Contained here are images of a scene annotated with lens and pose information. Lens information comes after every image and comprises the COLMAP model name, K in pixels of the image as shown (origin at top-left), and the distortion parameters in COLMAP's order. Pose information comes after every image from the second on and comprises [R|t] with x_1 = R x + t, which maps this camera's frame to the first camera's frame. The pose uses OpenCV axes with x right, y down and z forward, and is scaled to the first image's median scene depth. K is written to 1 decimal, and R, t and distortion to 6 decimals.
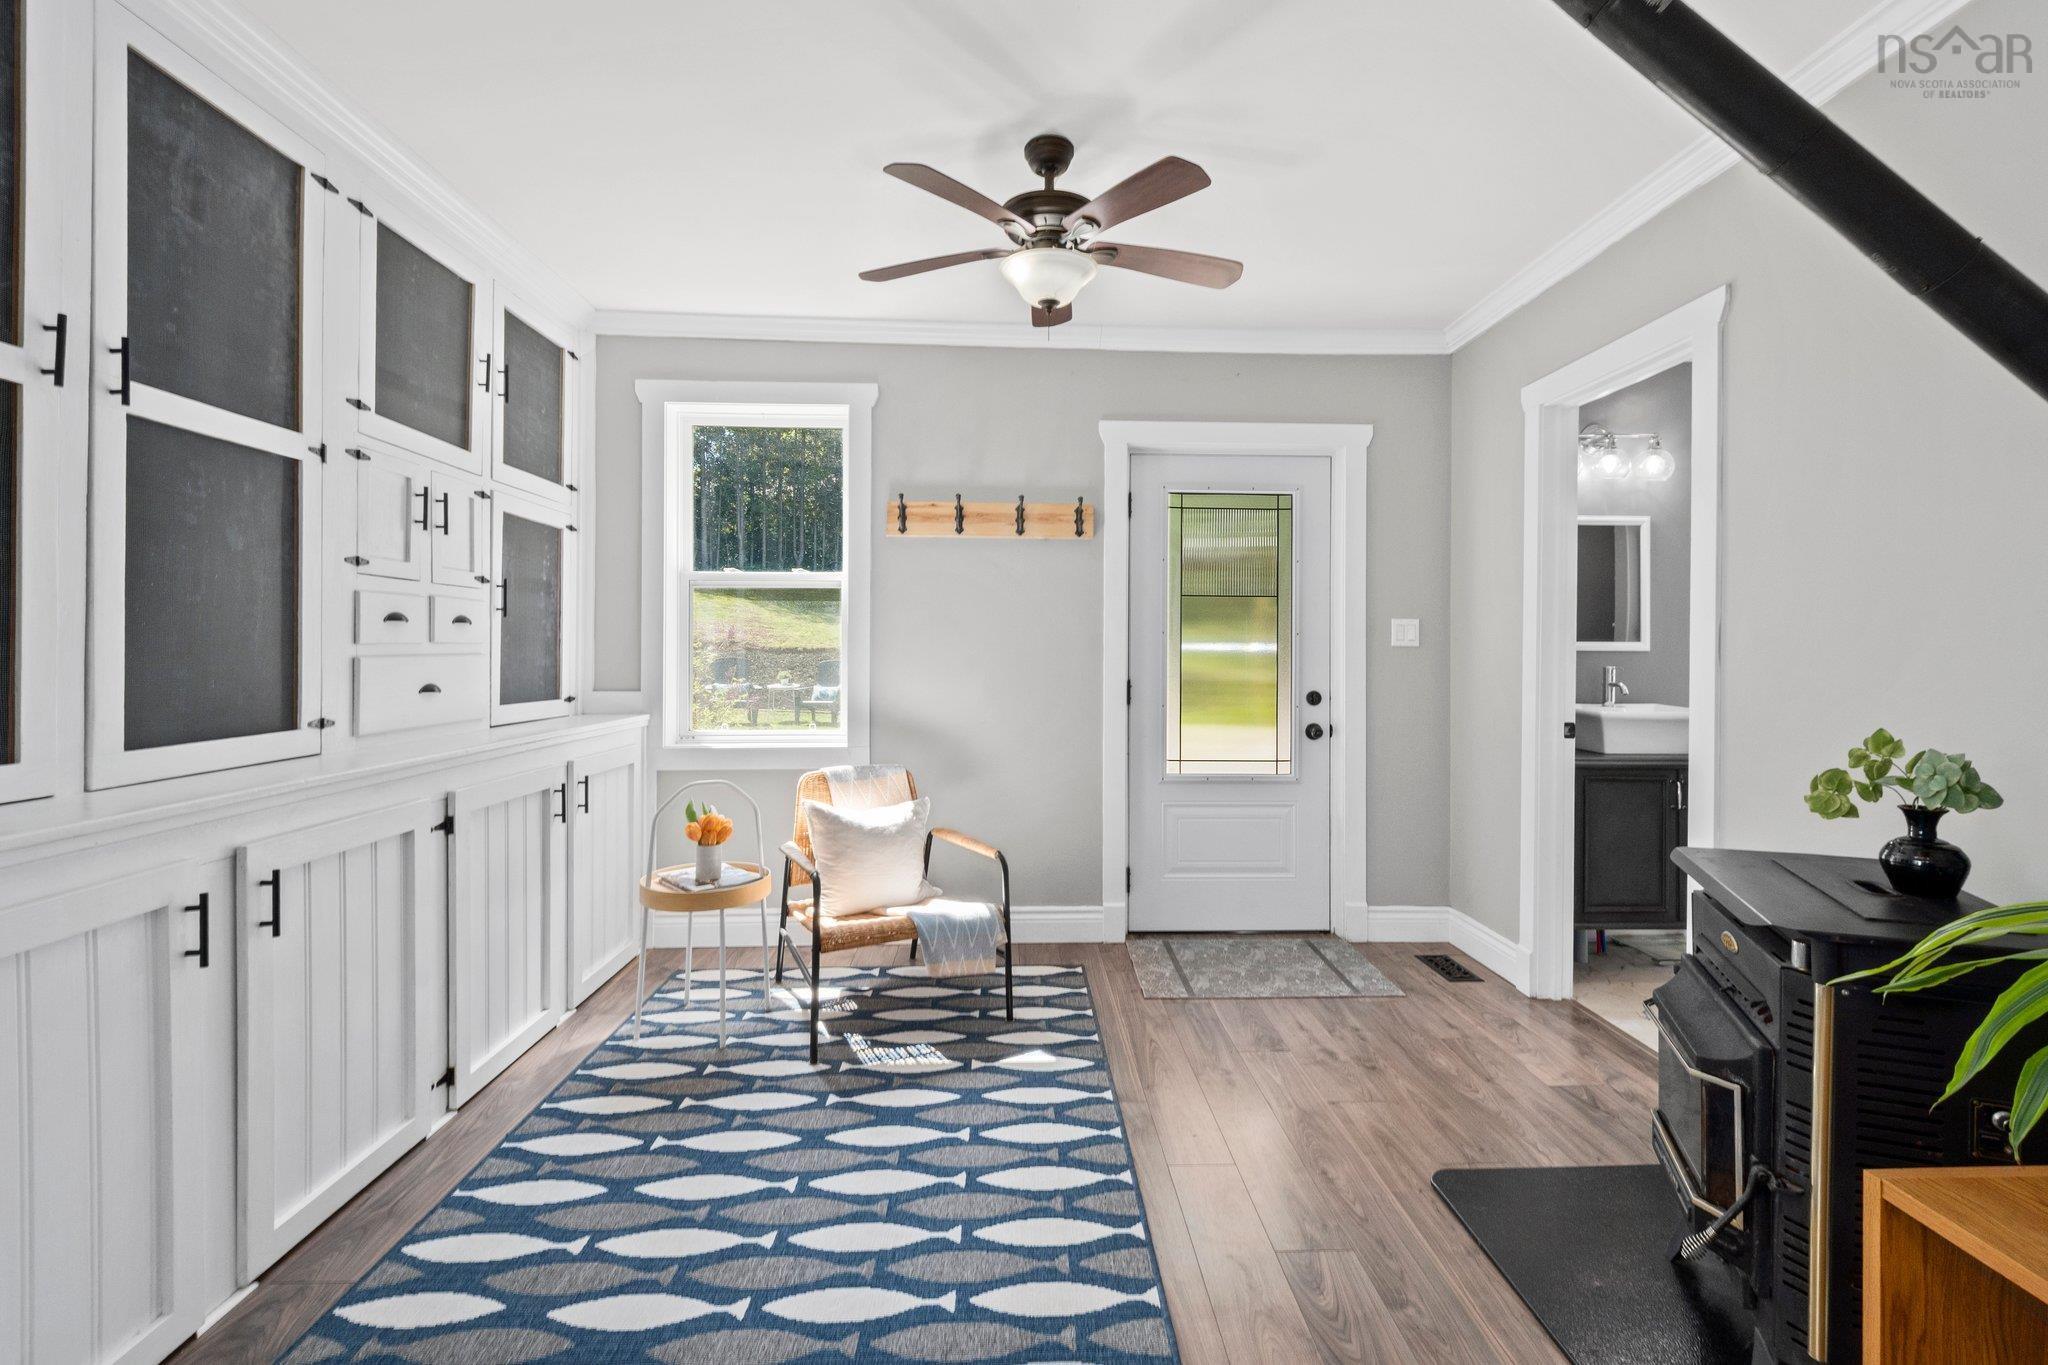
lens RADIAL K [[895.1, 0, 1037.4], [0, 895.1, 656.5], [0, 0, 1]] dist [-0.000850, -0.000176]
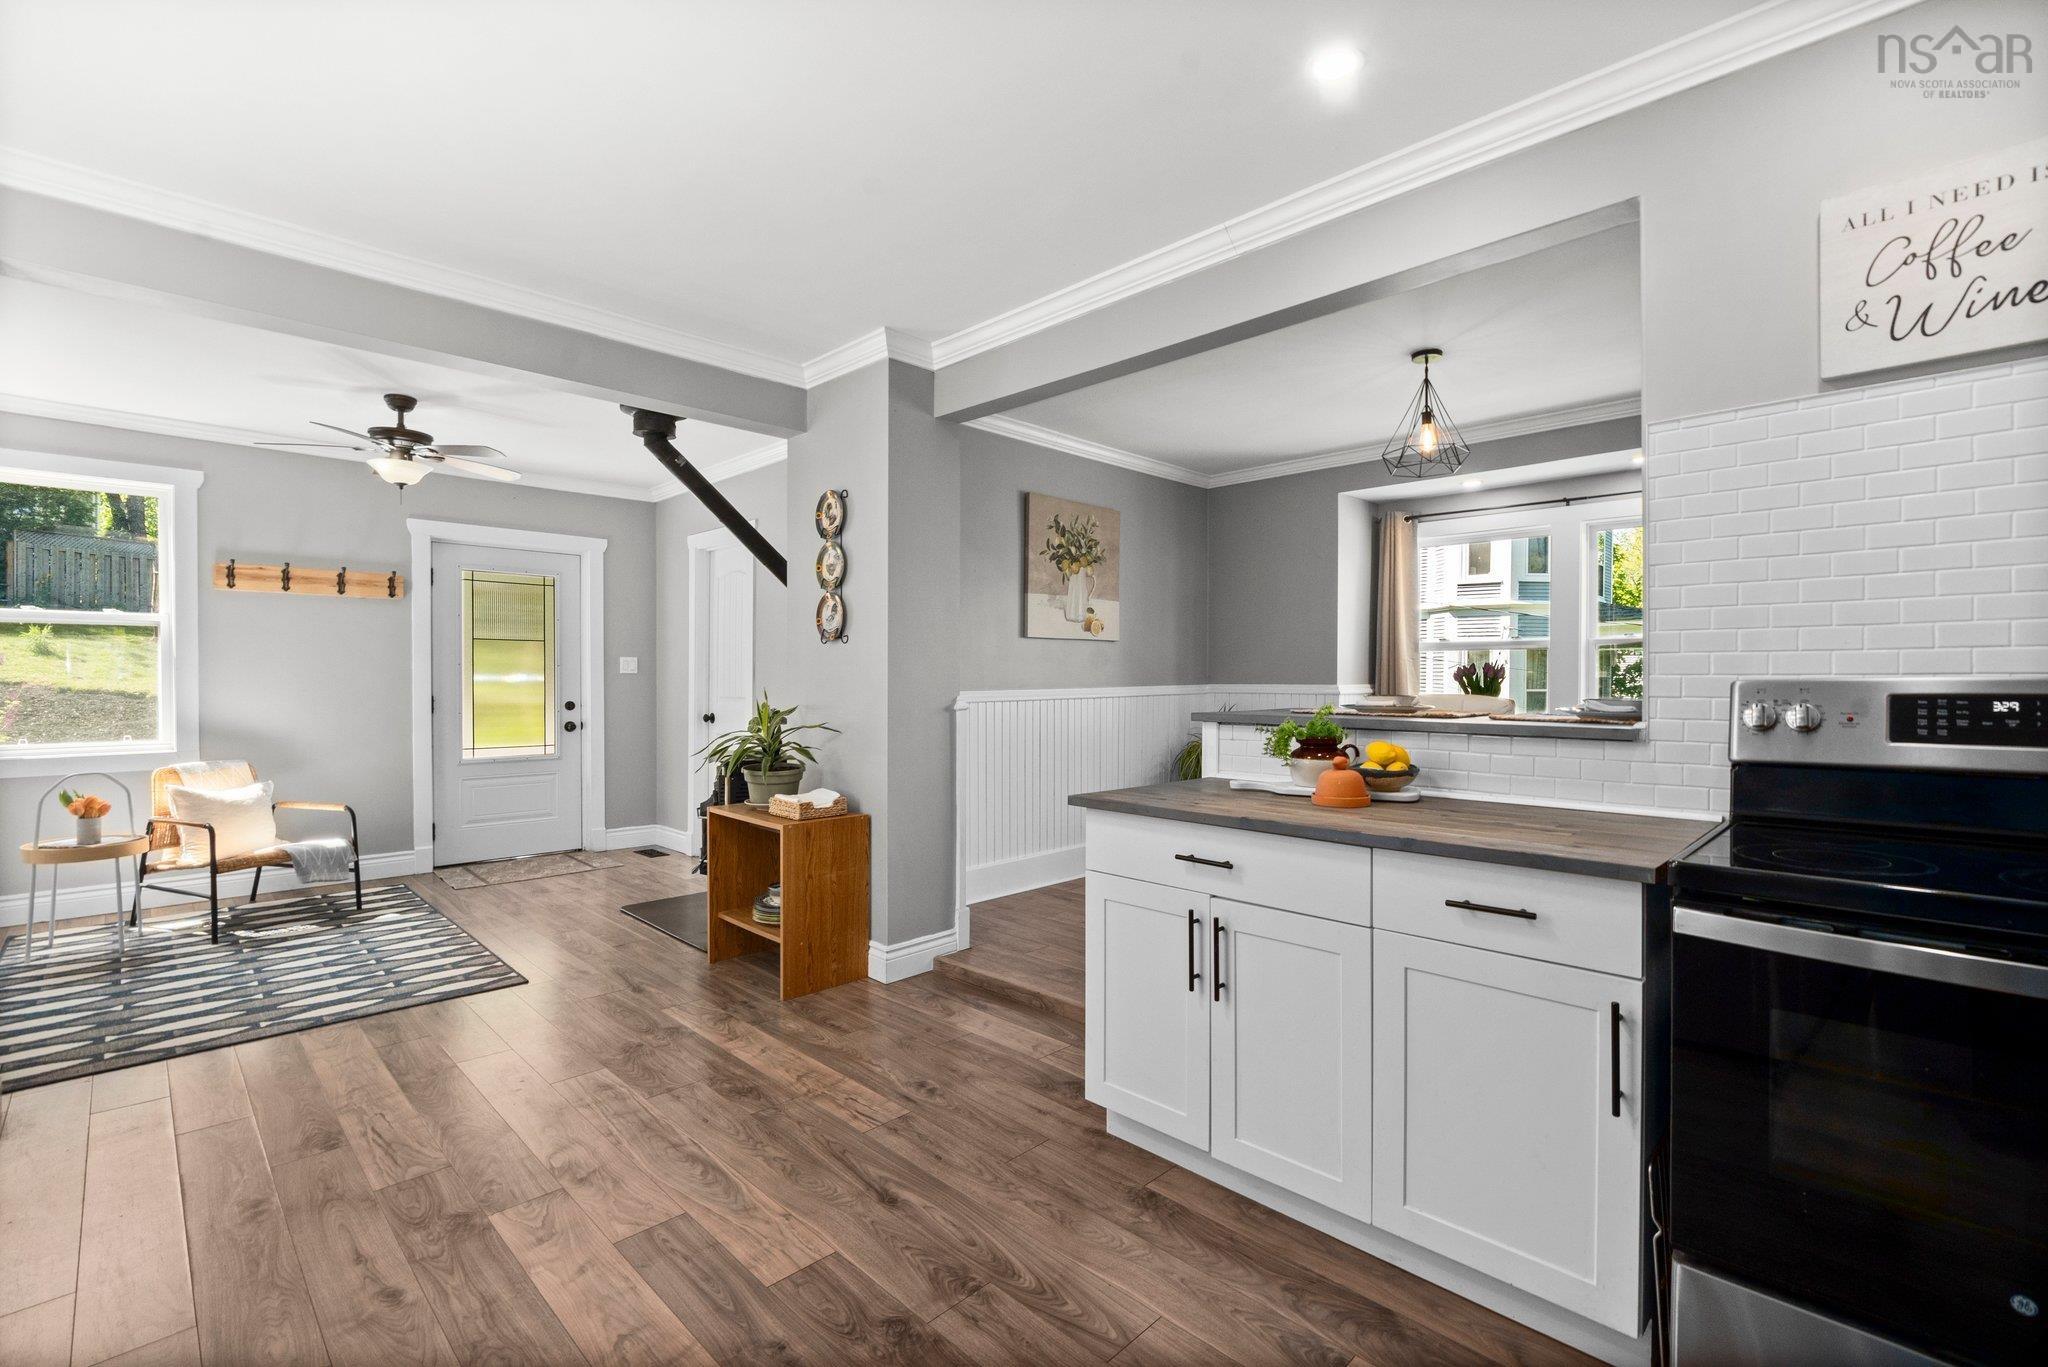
lens RADIAL K [[898.3, 0, 1044.1], [0, 898.3, 683.1], [0, 0, 1]] dist [0.000276, -0.000862]
pose [[0.720588, -0.007645, 0.693321, -0.204201], [0.004278, 0.999969, 0.006580, -0.000849], [-0.693350, -0.001775, 0.720599, -0.786245]]
